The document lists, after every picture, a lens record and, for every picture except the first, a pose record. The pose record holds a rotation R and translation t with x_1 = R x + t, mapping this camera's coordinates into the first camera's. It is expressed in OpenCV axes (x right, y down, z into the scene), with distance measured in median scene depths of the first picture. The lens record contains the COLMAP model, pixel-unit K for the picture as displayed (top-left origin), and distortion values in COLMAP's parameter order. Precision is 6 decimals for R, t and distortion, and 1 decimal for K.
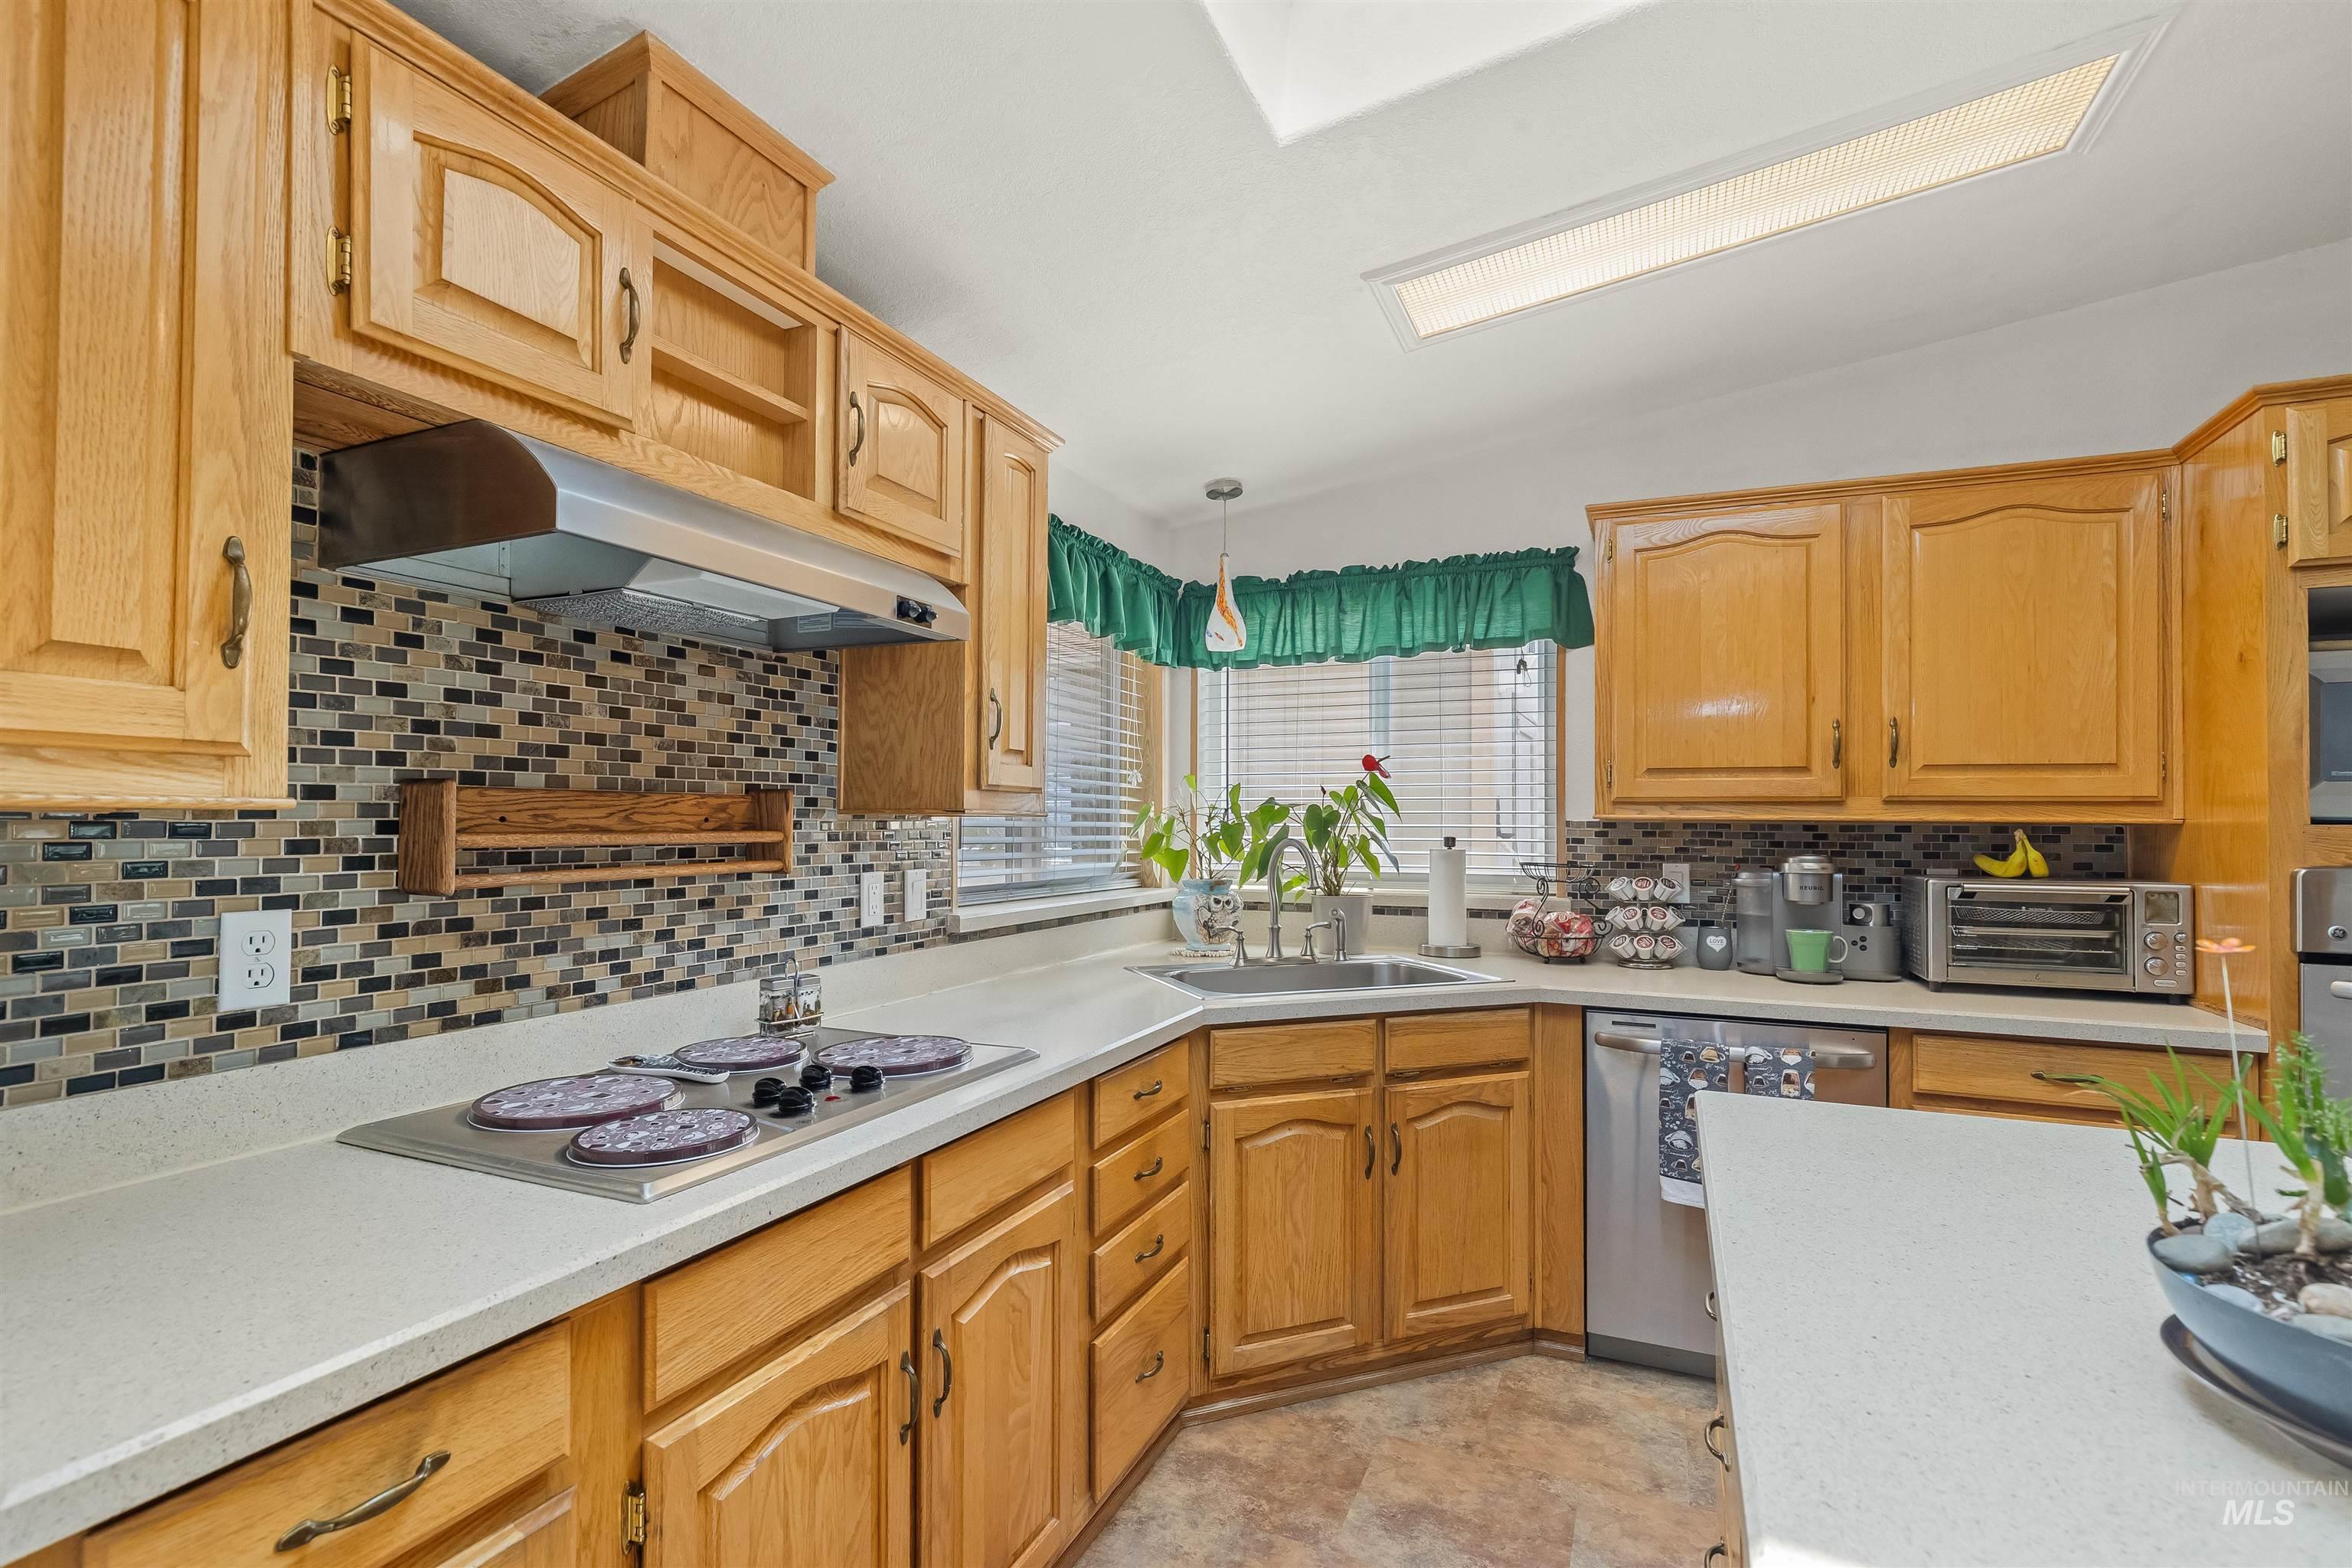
lens RADIAL K [[1042.9, 0, 1188.5], [0, 1042.9, 809.1], [0, 0, 1]] dist [-0.001488, 0.000420]
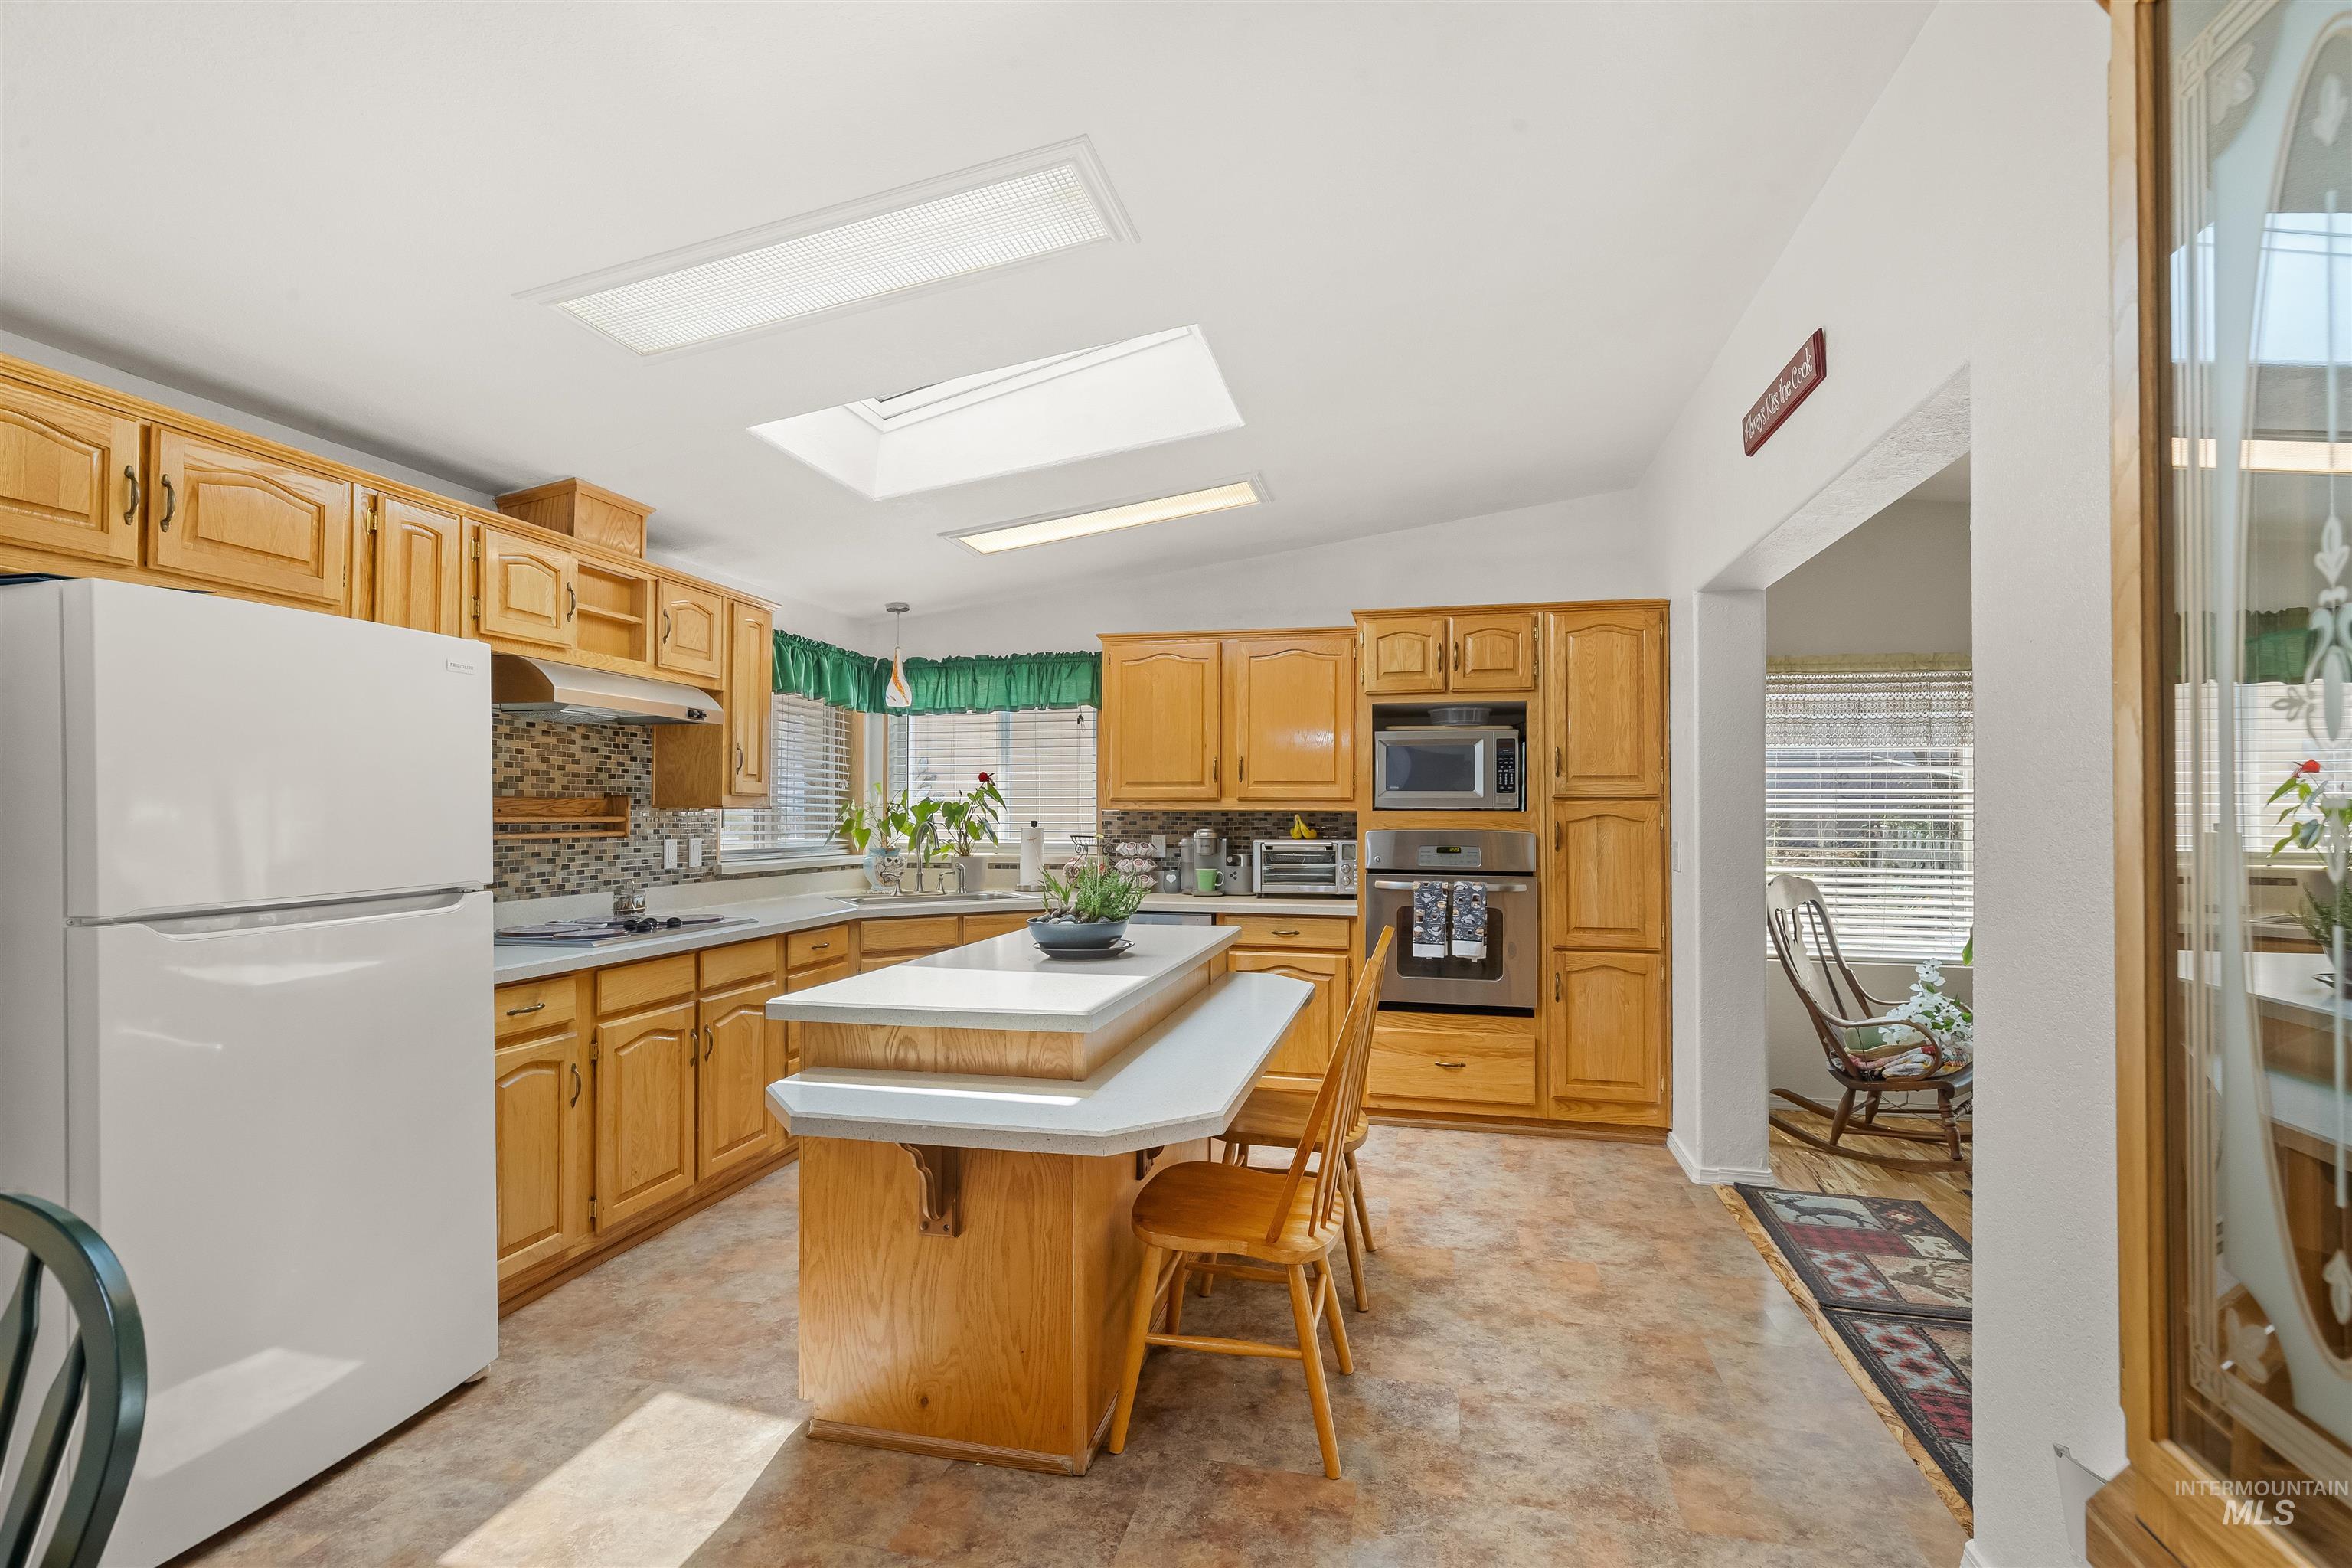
lens RADIAL K [[1061.4, 0, 1199.9], [0, 1061.4, 799.5], [0, 0, 1]] dist [-0.007954, -0.000142]
pose [[0.981486, -0.001075, 0.191529, 0.279982], [0.001653, 0.999995, -0.002856, -0.003345], [-0.191525, 0.003119, 0.981483, -1.108478]]
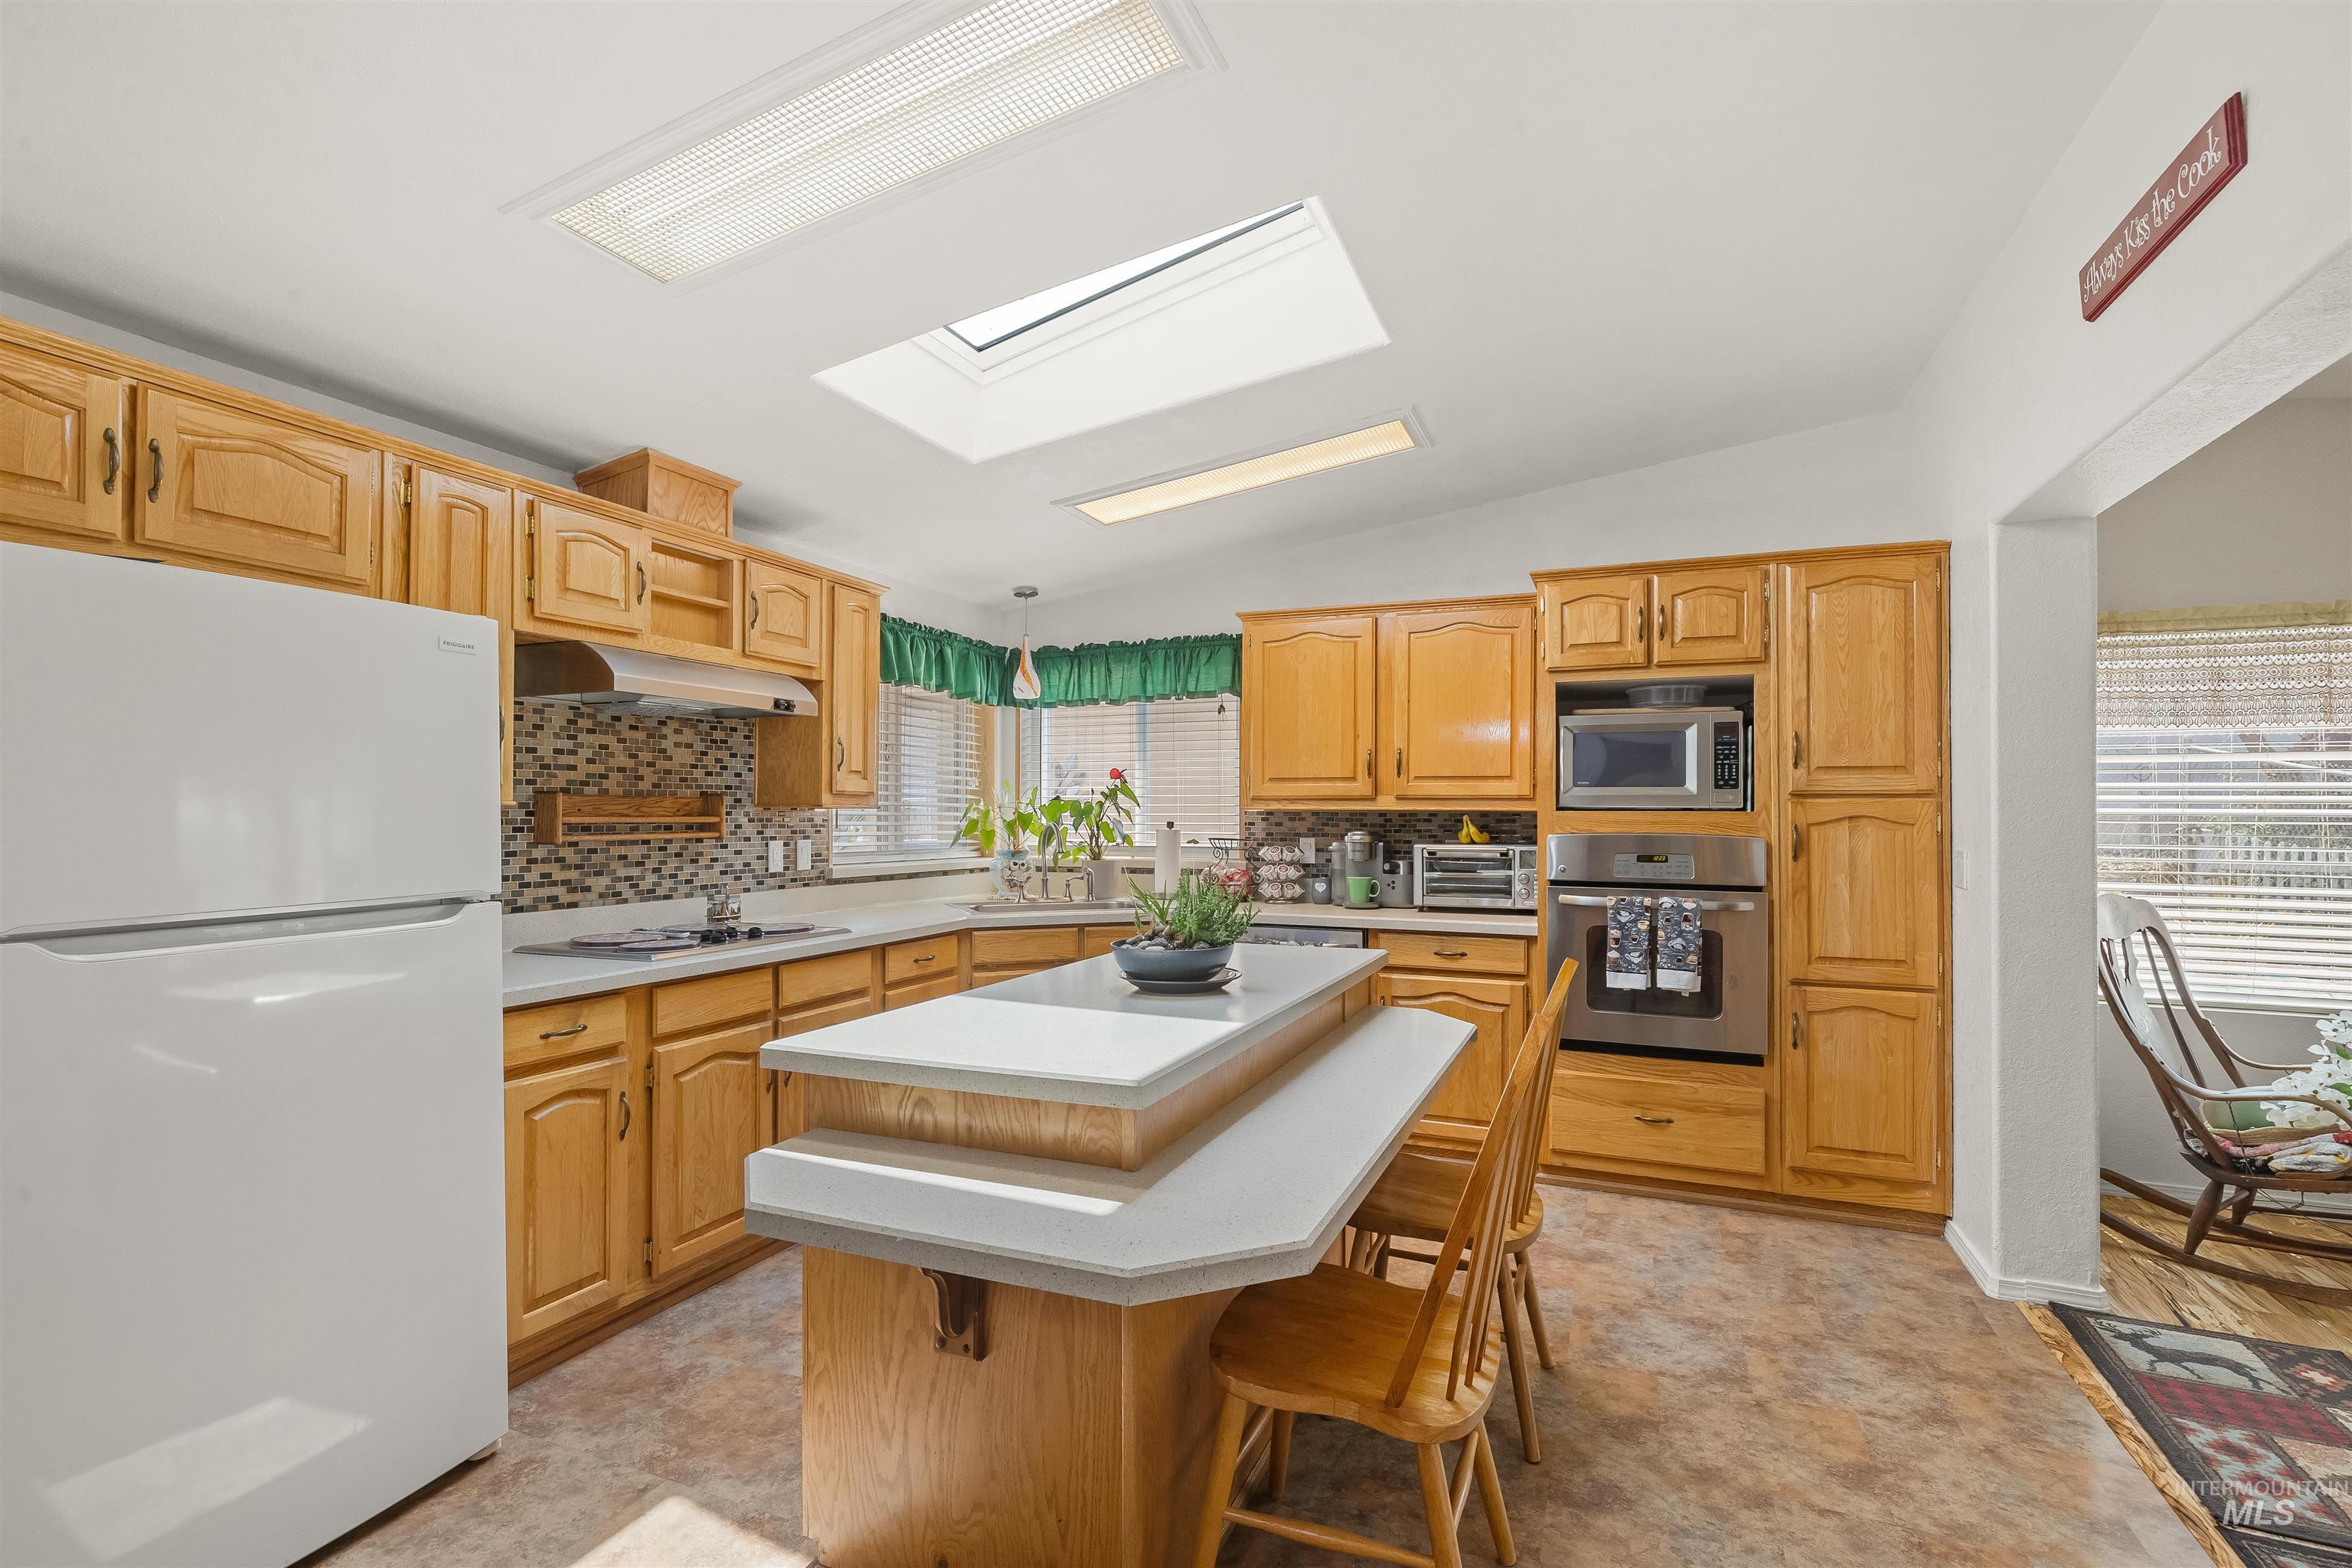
lens RADIAL K [[1058.7, 0, 1202.9], [0, 1058.7, 805.0], [0, 0, 1]] dist [-0.005259, 0.001002]
pose [[0.999771, -0.002538, 0.021241, 0.401269], [0.002494, 0.999995, 0.002137, -0.001063], [-0.021247, -0.002084, 0.999772, -0.839870]]
